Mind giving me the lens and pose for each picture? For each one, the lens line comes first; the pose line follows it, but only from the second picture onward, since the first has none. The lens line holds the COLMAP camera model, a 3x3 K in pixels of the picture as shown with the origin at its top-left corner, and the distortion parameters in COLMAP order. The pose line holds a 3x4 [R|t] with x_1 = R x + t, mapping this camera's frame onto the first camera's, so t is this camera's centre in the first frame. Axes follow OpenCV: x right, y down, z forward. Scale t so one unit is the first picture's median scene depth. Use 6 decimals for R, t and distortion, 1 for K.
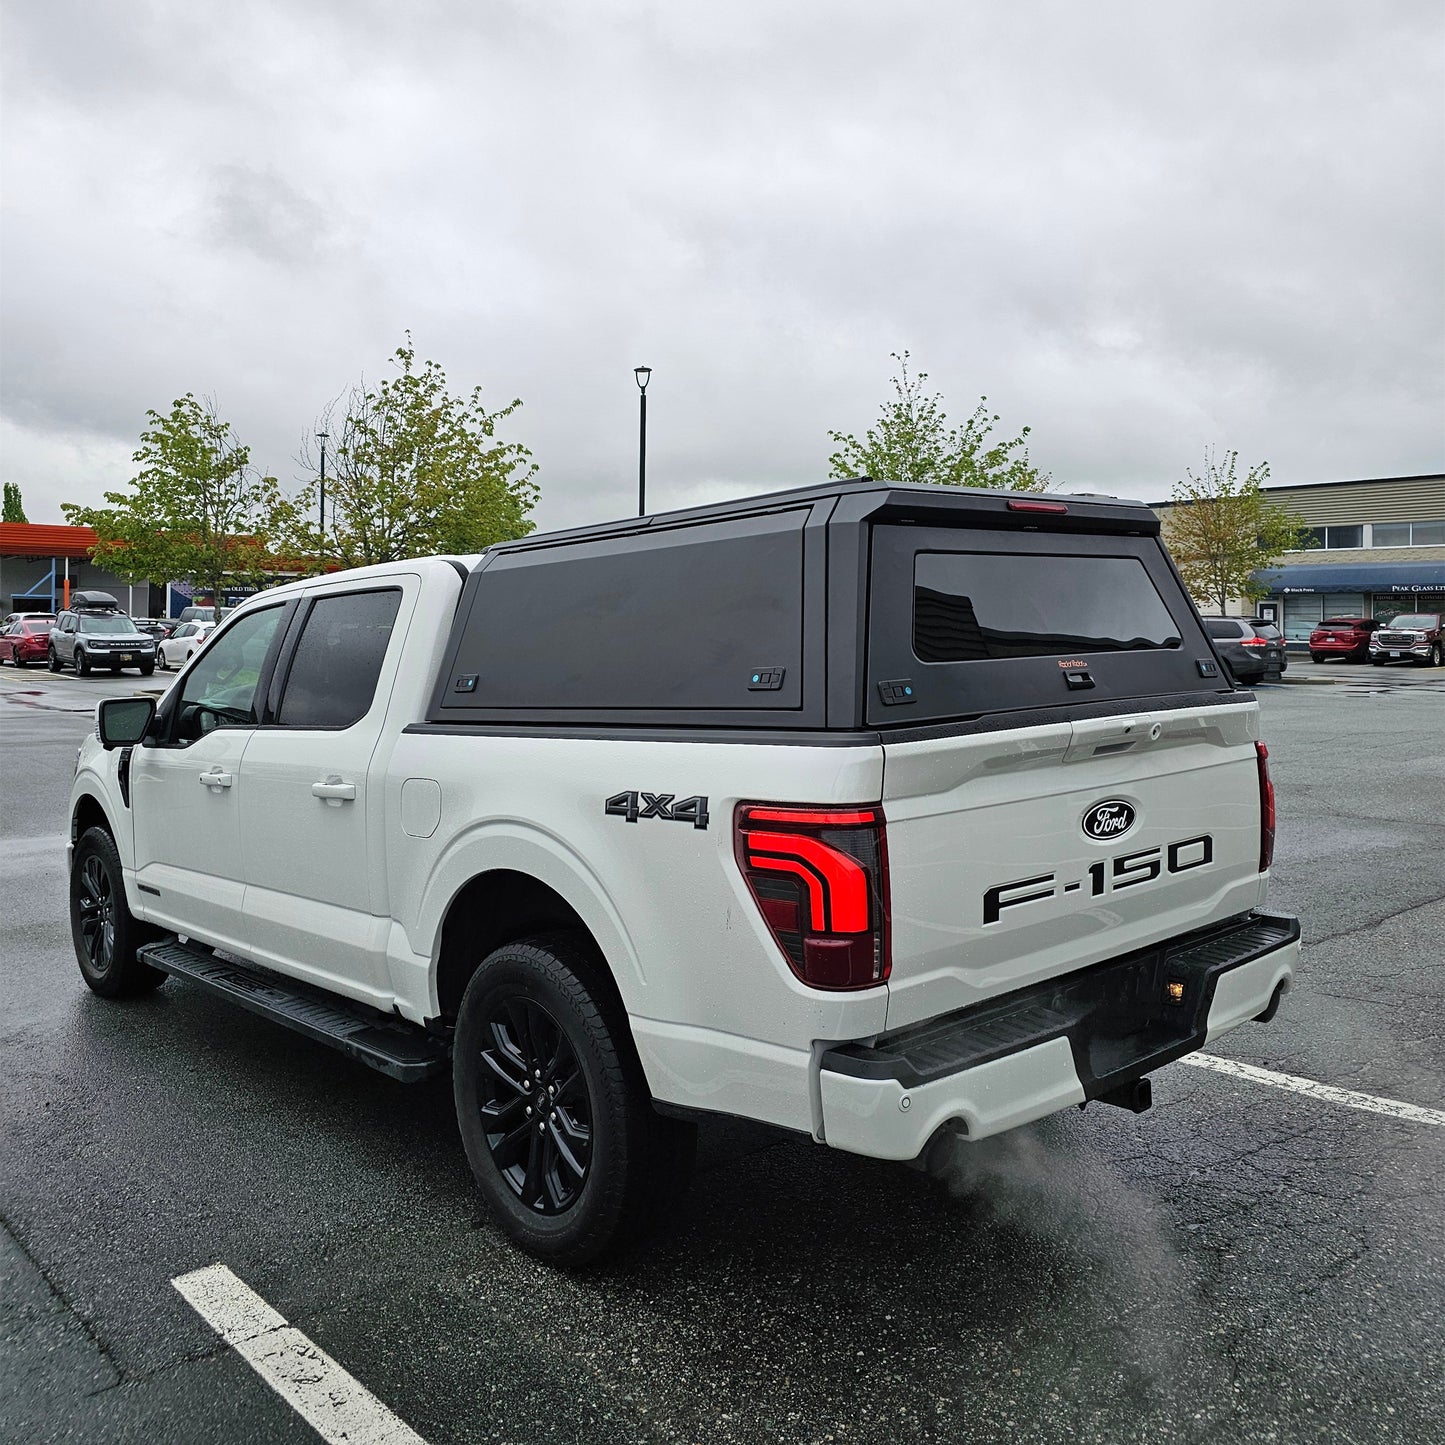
lens RADIAL K [[1285.9, 0, 709.2], [0, 1285.9, 716.6], [0, 0, 1]] dist [0.030626, -0.001435]
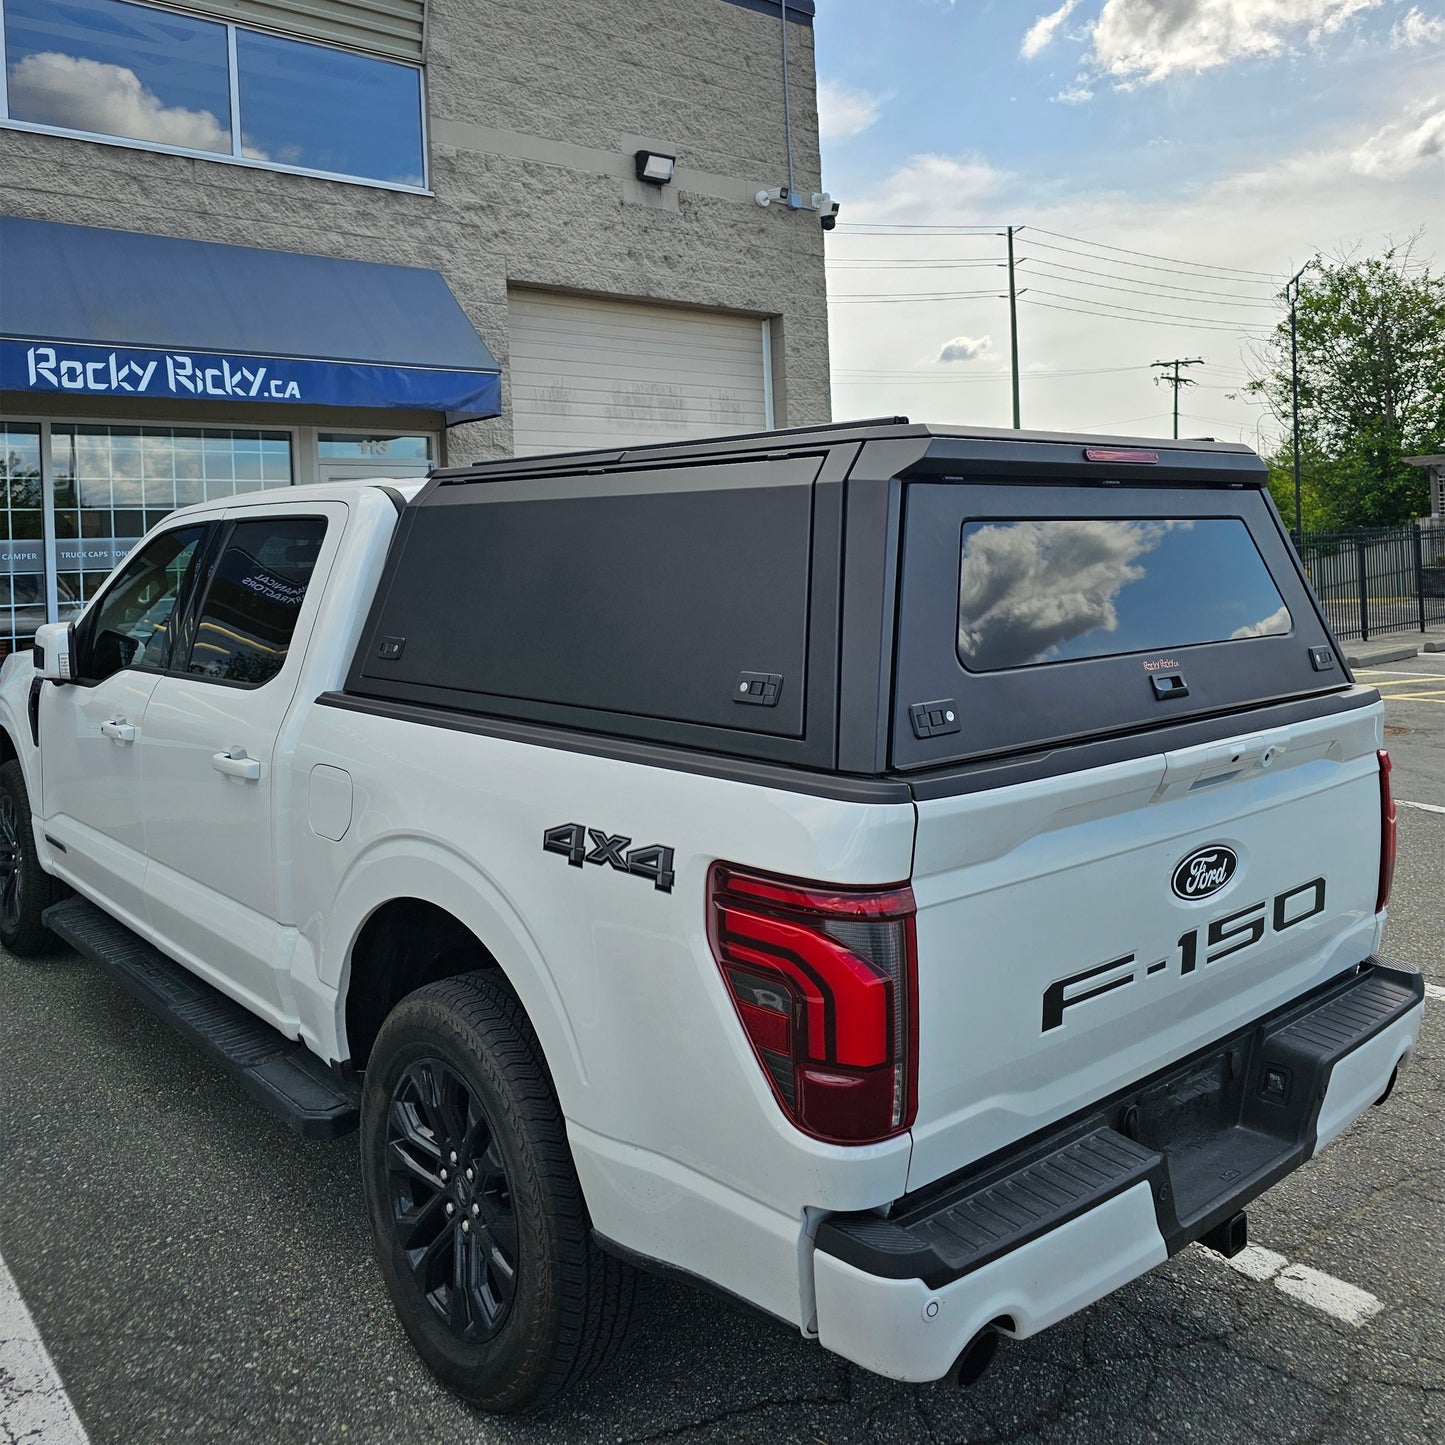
lens RADIAL K [[1285.9, 0, 708.2], [0, 1285.9, 640.1], [0, 0, 1]] dist [0.030626, -0.001435]
pose [[0.999569, 0.027501, -0.010297, 0.021924], [-0.027199, 0.999225, 0.028469, -0.074736], [0.011071, -0.028177, 0.999542, 0.249247]]
